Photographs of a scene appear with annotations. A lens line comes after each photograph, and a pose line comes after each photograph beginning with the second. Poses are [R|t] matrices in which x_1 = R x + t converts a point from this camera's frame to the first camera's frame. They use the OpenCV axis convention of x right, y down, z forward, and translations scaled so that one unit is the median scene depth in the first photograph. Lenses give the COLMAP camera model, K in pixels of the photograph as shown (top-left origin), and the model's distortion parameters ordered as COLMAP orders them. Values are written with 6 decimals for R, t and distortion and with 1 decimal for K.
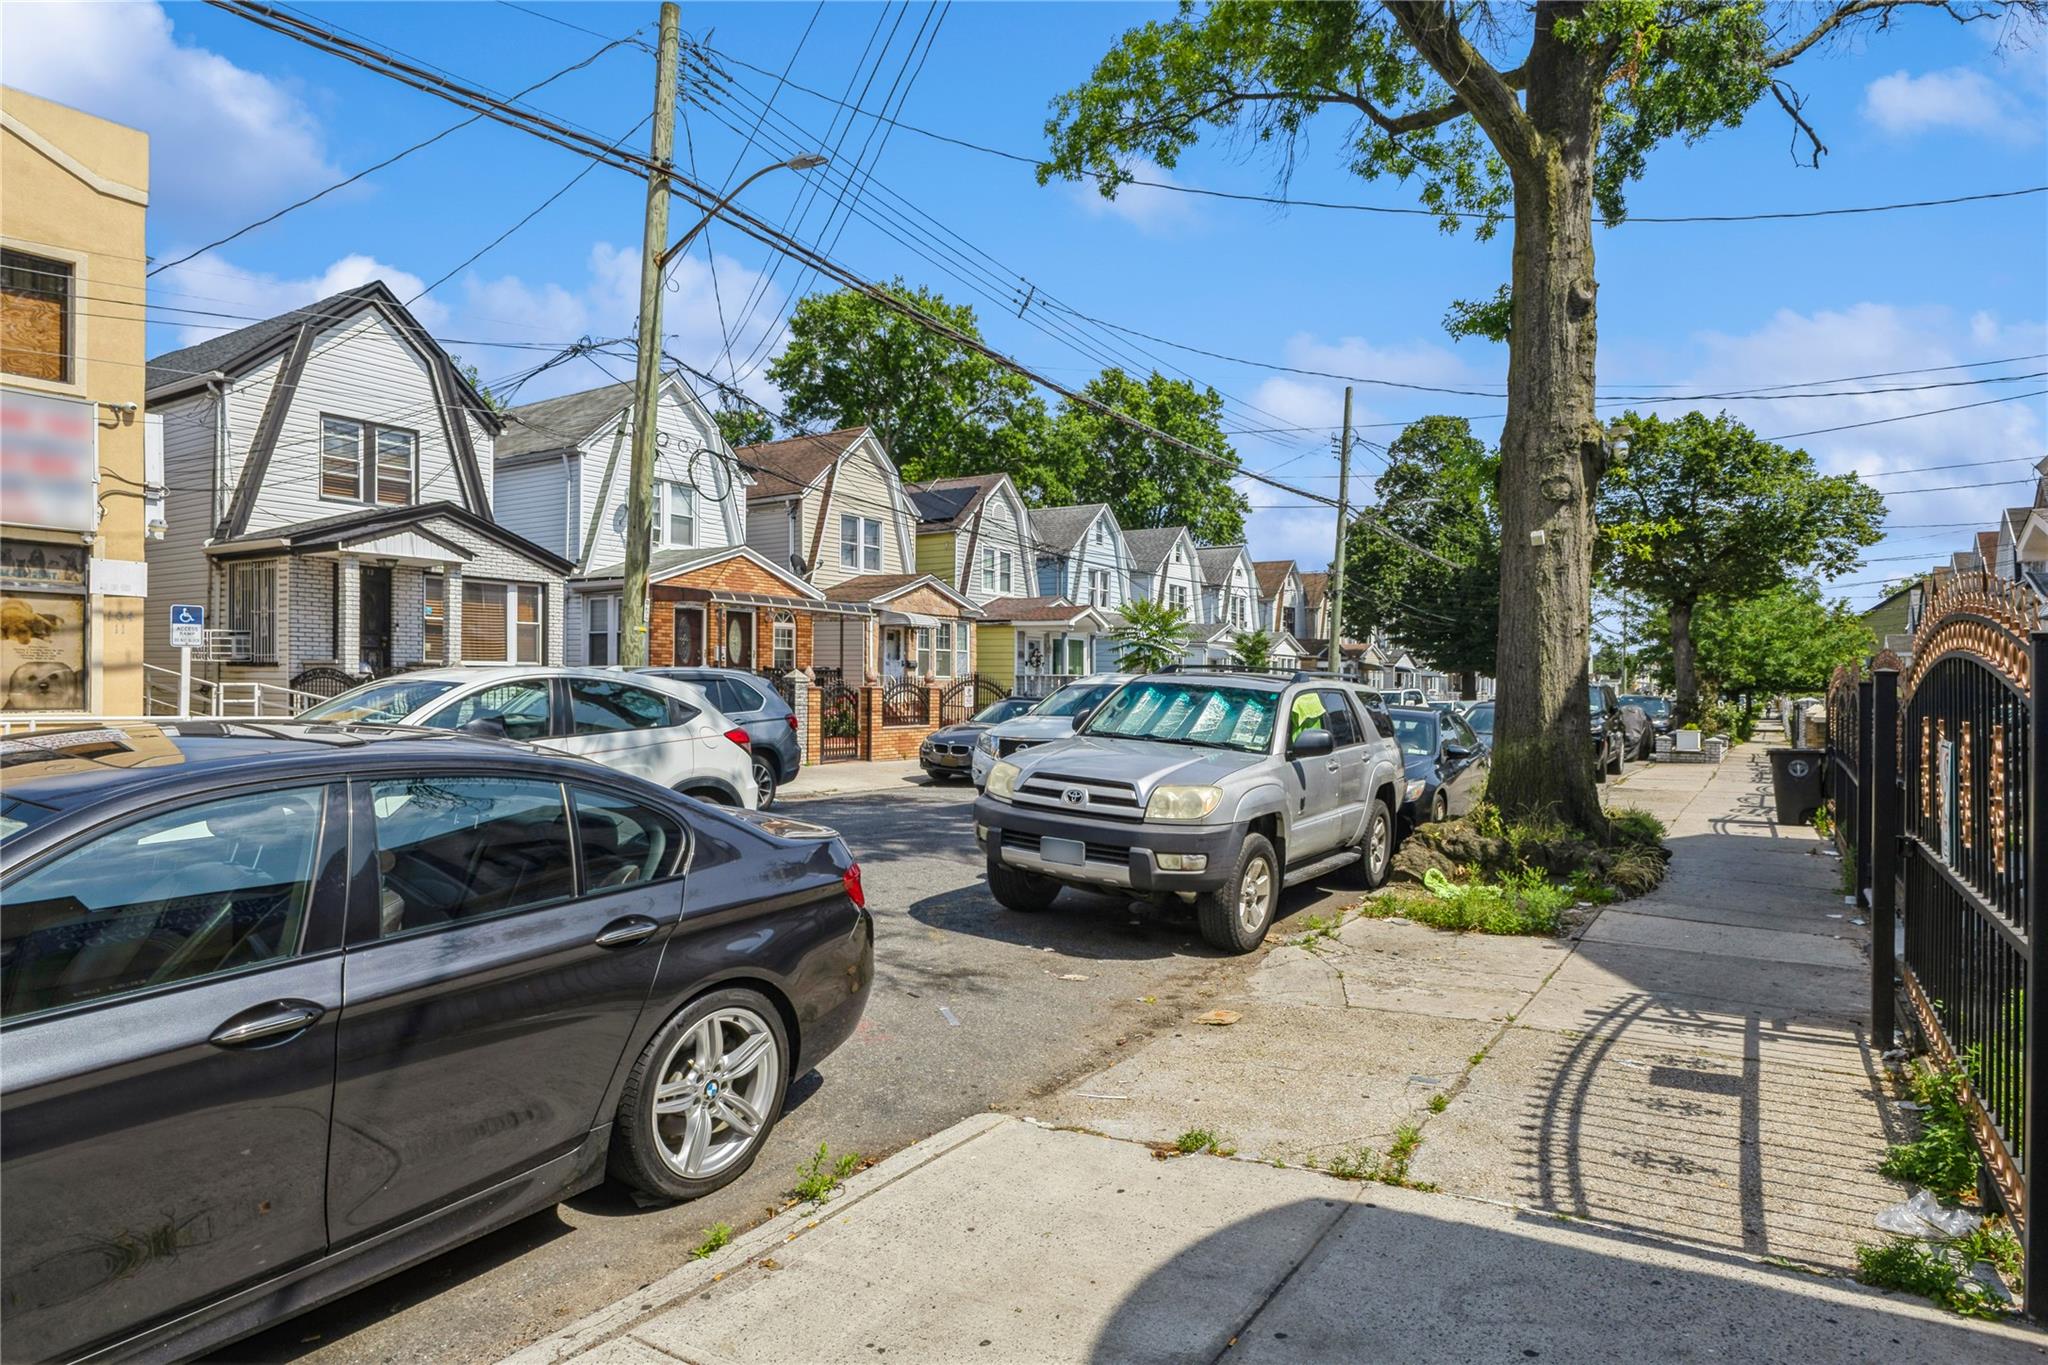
lens RADIAL K [[1189.5, 0, 1025.5], [0, 1189.5, 683.8], [0, 0, 1]] dist [0.019778, -0.001083]
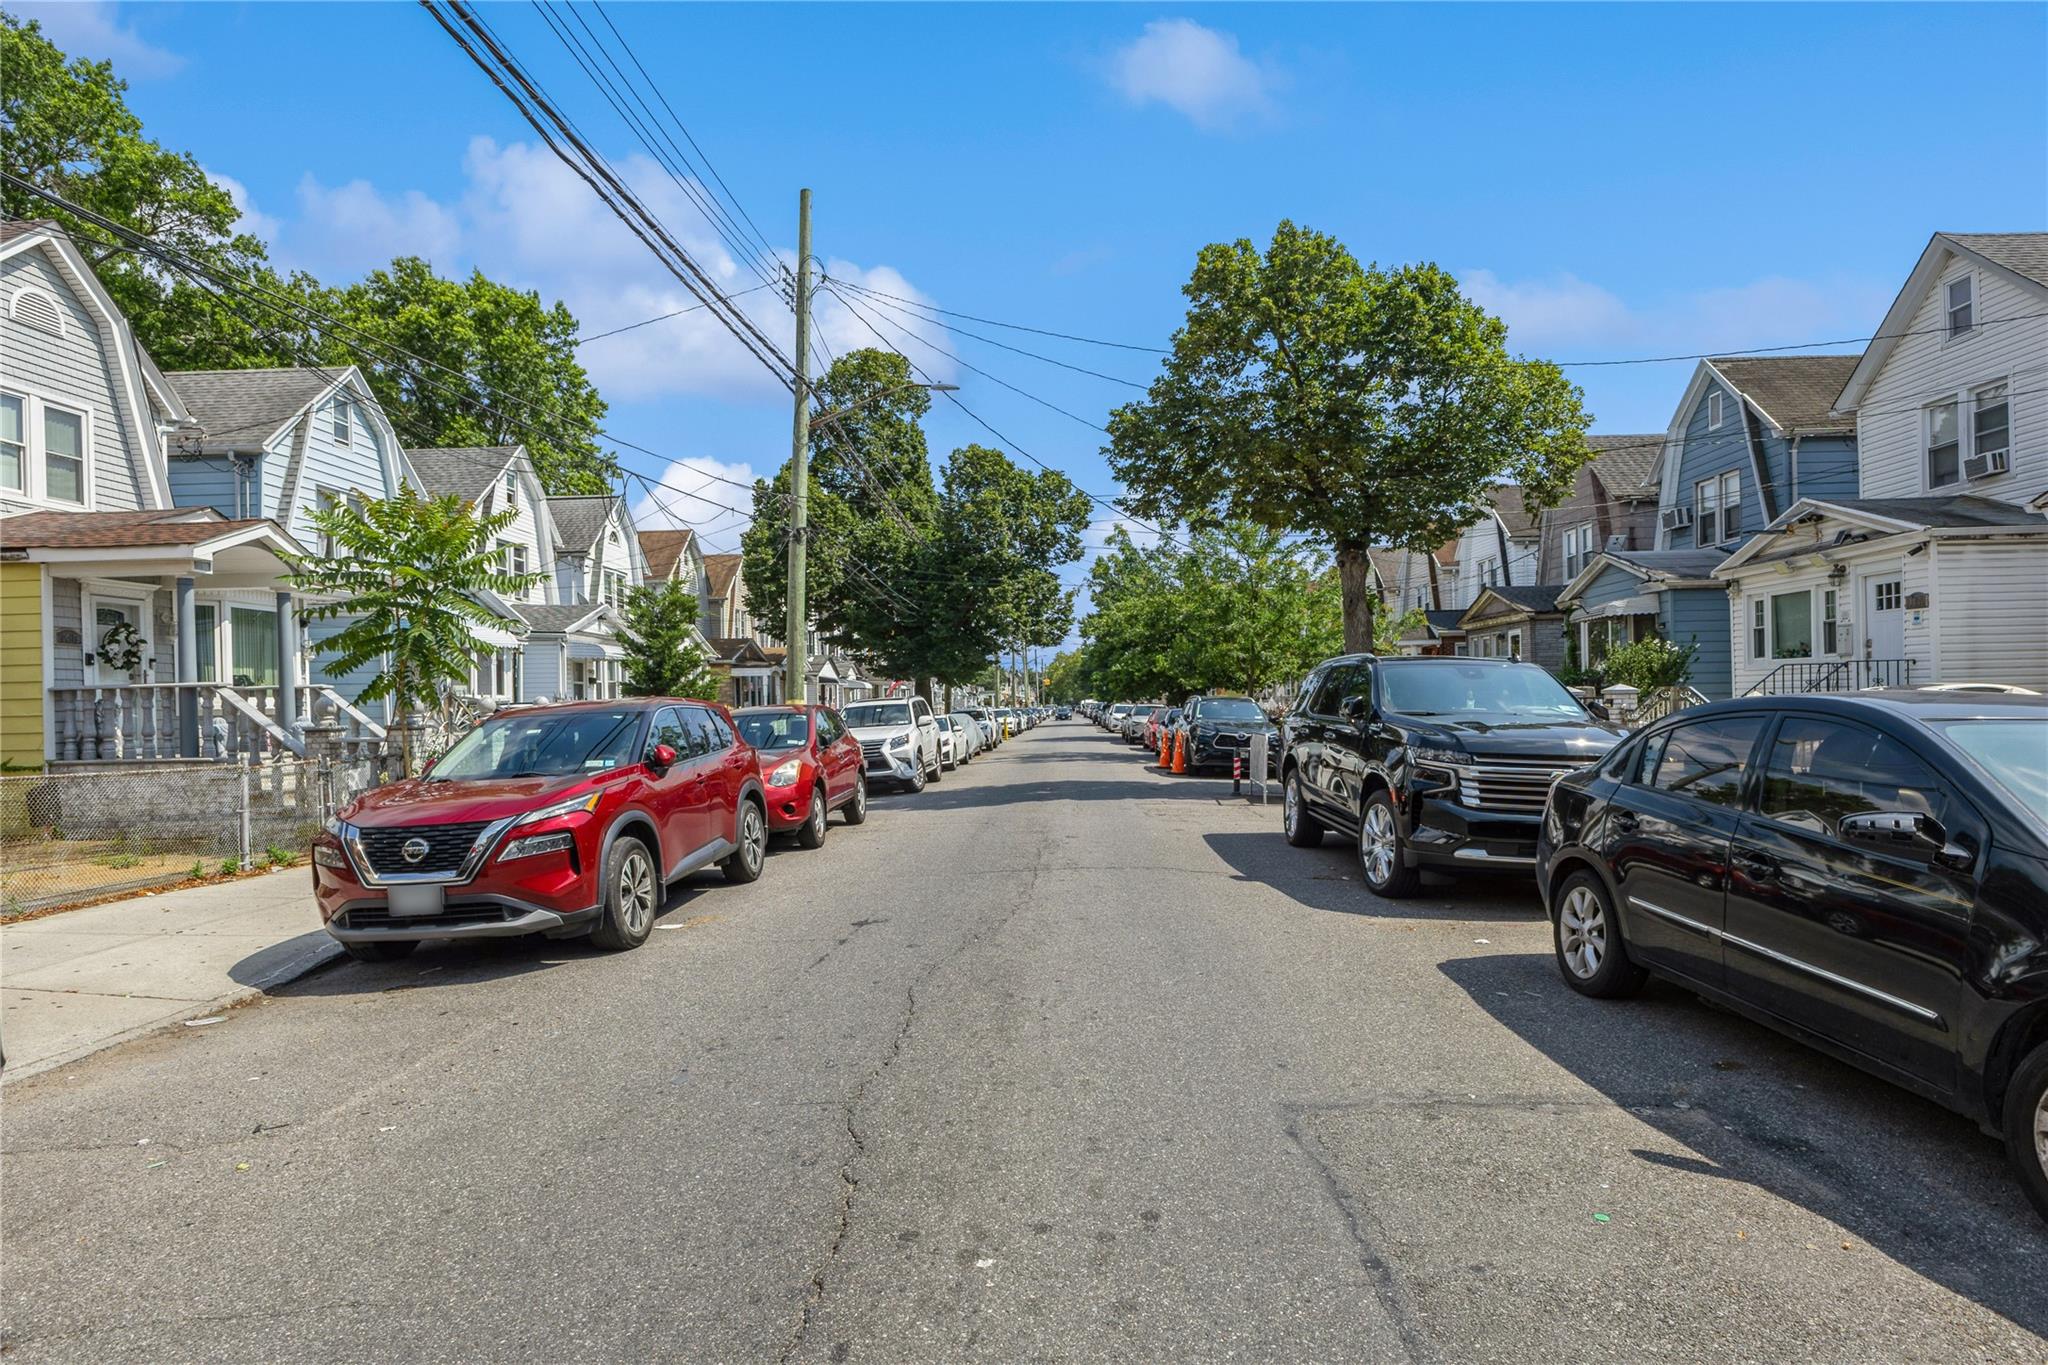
lens RADIAL K [[1189.5, 0, 1023.9], [0, 1189.5, 695.7], [0, 0, 1]] dist [0.019778, -0.001083]
pose [[0.869788, -0.026389, 0.492719, 0.049122], [0.030183, 0.999544, 0.000252, 0.003079], [-0.492501, 0.014653, 0.870188, 0.316553]]
